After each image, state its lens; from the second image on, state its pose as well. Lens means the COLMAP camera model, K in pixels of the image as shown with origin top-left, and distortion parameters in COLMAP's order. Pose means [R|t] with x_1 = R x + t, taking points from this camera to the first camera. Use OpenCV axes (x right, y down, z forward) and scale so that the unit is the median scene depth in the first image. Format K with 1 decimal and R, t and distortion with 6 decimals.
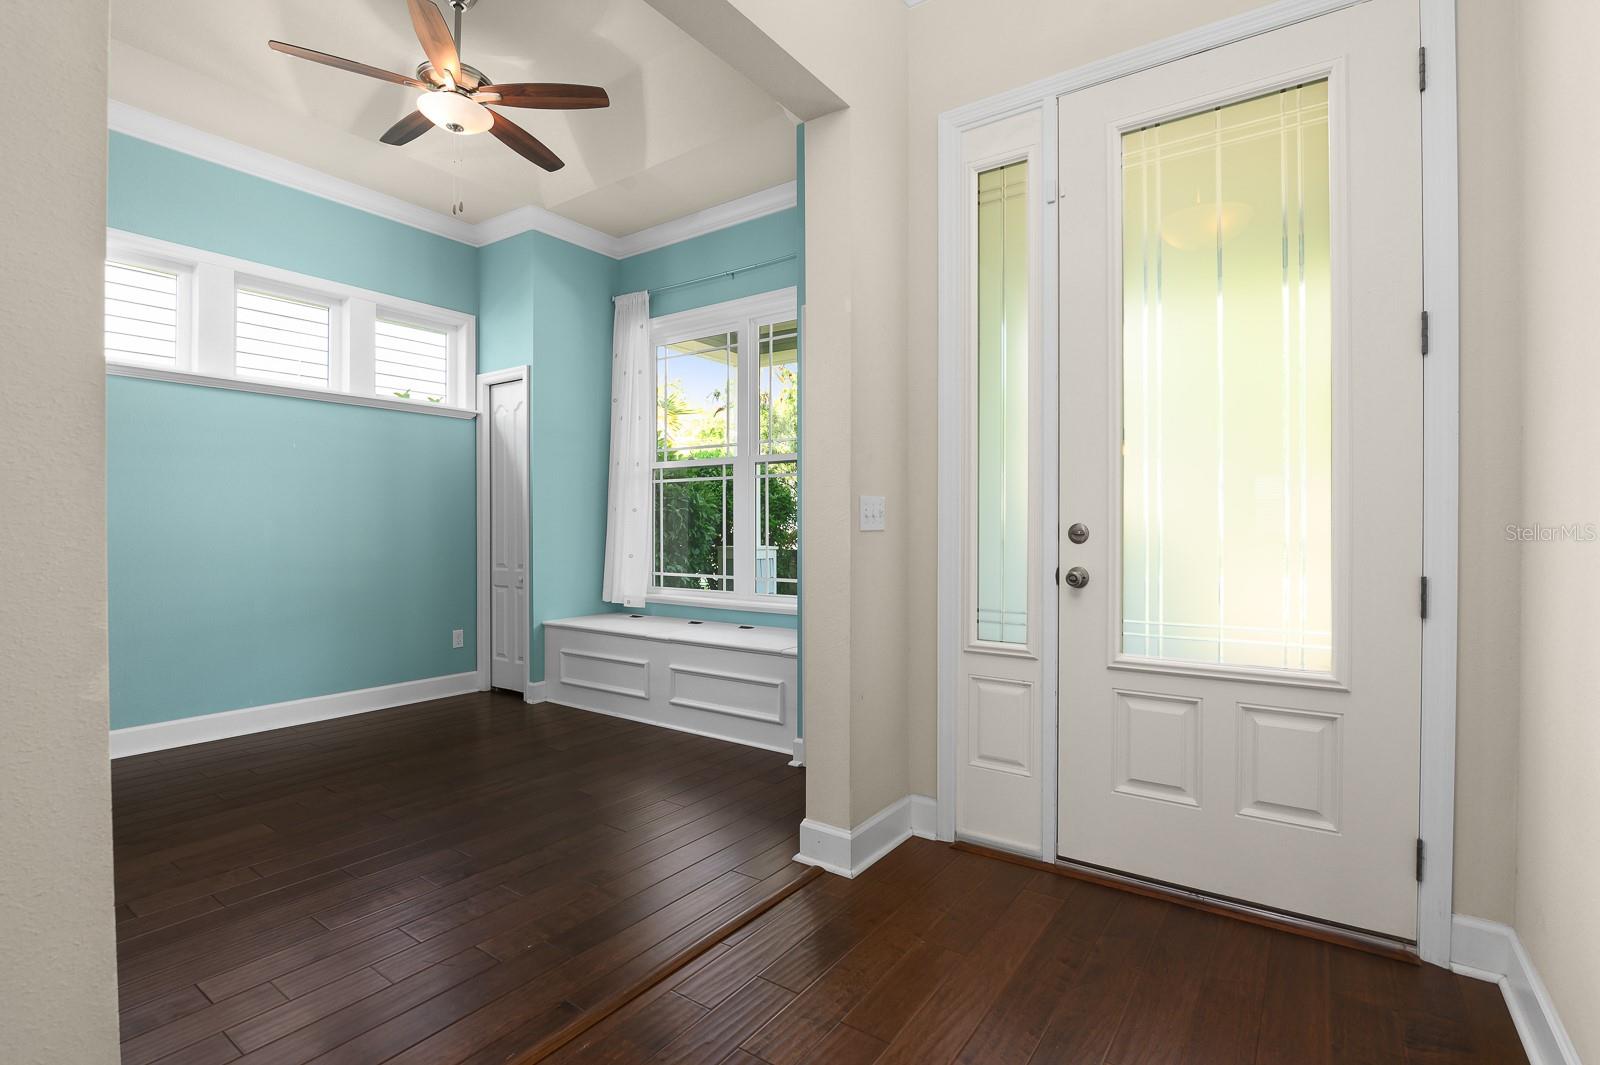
lens RADIAL K [[750.7, 0, 800.4], [0, 750.7, 515.9], [0, 0, 1]] dist [-0.020330, 0.001329]
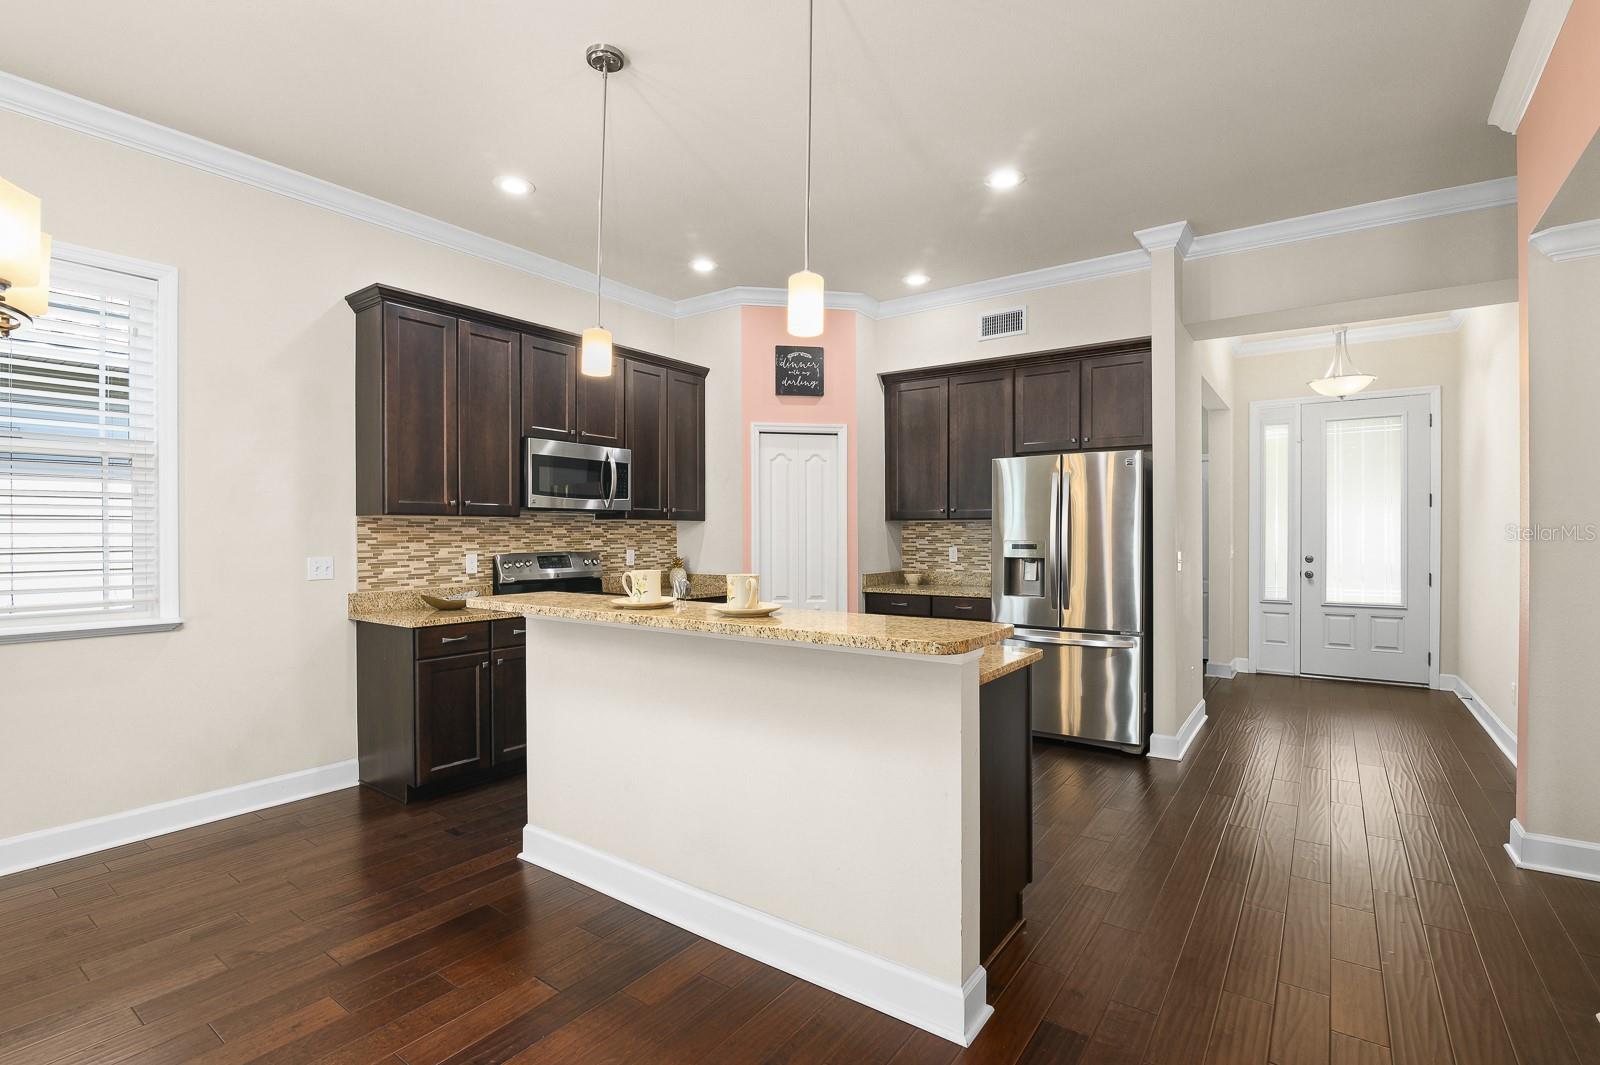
lens RADIAL K [[750.7, 0, 789.0], [0, 750.7, 537.4], [0, 0, 1]] dist [-0.020330, 0.001329]
pose [[0.999884, 0.009047, -0.012215, -1.624764], [-0.009210, 0.999869, -0.013309, -0.003956], [0.012093, 0.013420, 0.999837, -1.919010]]
